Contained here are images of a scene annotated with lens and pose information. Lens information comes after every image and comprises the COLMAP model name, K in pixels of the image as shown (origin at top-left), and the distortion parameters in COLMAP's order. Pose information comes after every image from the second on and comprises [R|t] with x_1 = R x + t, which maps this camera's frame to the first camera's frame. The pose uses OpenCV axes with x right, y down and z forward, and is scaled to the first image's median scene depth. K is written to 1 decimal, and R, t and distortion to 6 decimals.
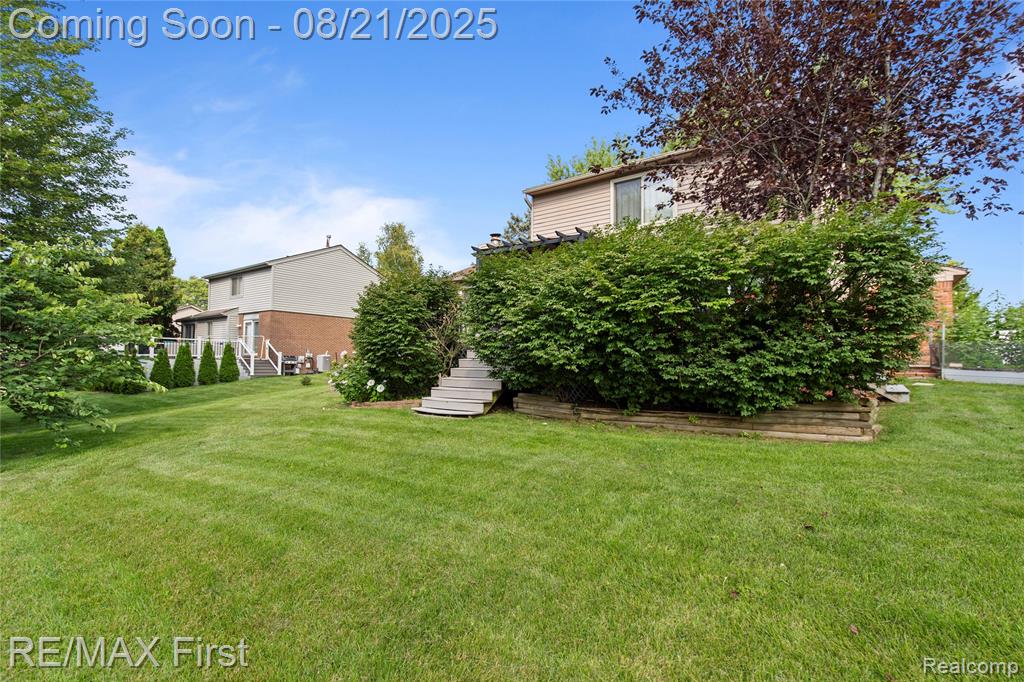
lens RADIAL K [[462.0, 0, 511.6], [0, 462.0, 349.7], [0, 0, 1]] dist [0.009178, -0.002114]
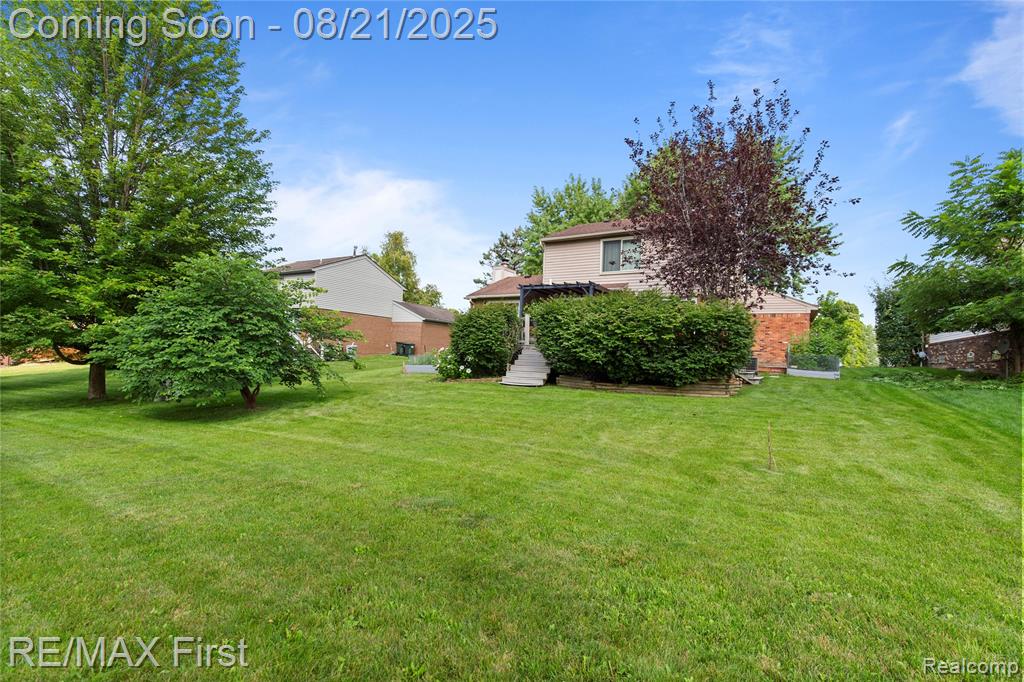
lens RADIAL K [[462.0, 0, 507.2], [0, 462.0, 341.1], [0, 0, 1]] dist [0.009178, -0.002114]
pose [[0.994837, 0.034621, 0.095401, -0.421911], [-0.034249, 0.999398, -0.005536, -0.025355], [-0.095535, 0.002240, 0.995424, -0.901773]]
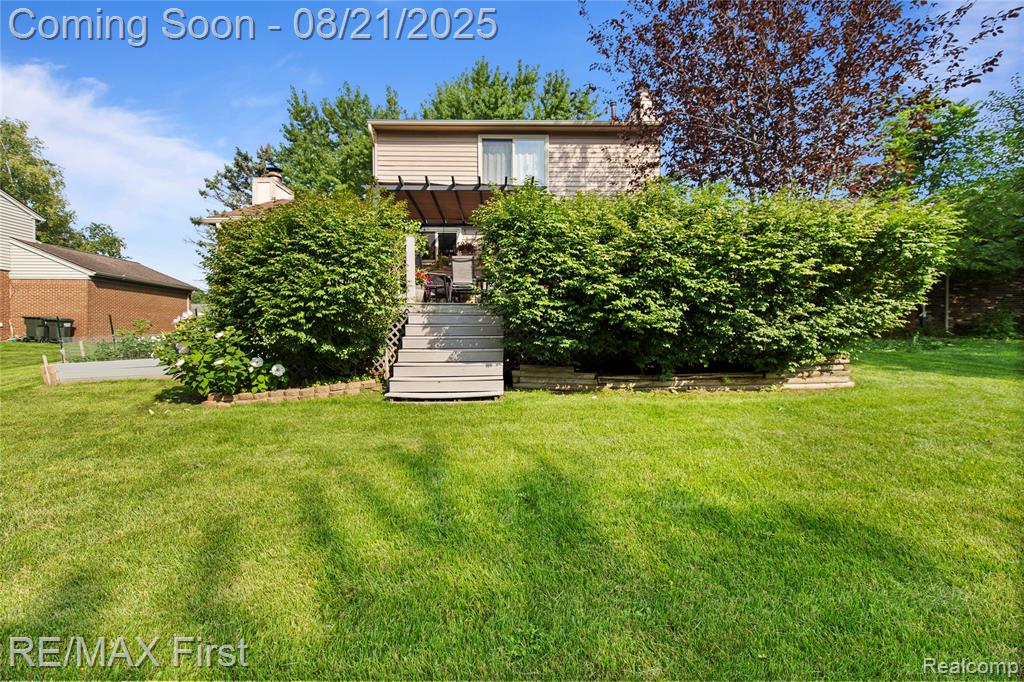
lens RADIAL K [[462.0, 0, 505.3], [0, 462.0, 340.1], [0, 0, 1]] dist [0.009178, -0.002114]
pose [[0.793630, -0.012085, 0.608281, -0.578967], [-0.007140, 0.999549, 0.029174, 0.029141], [-0.608359, -0.027496, 0.793186, 0.416444]]
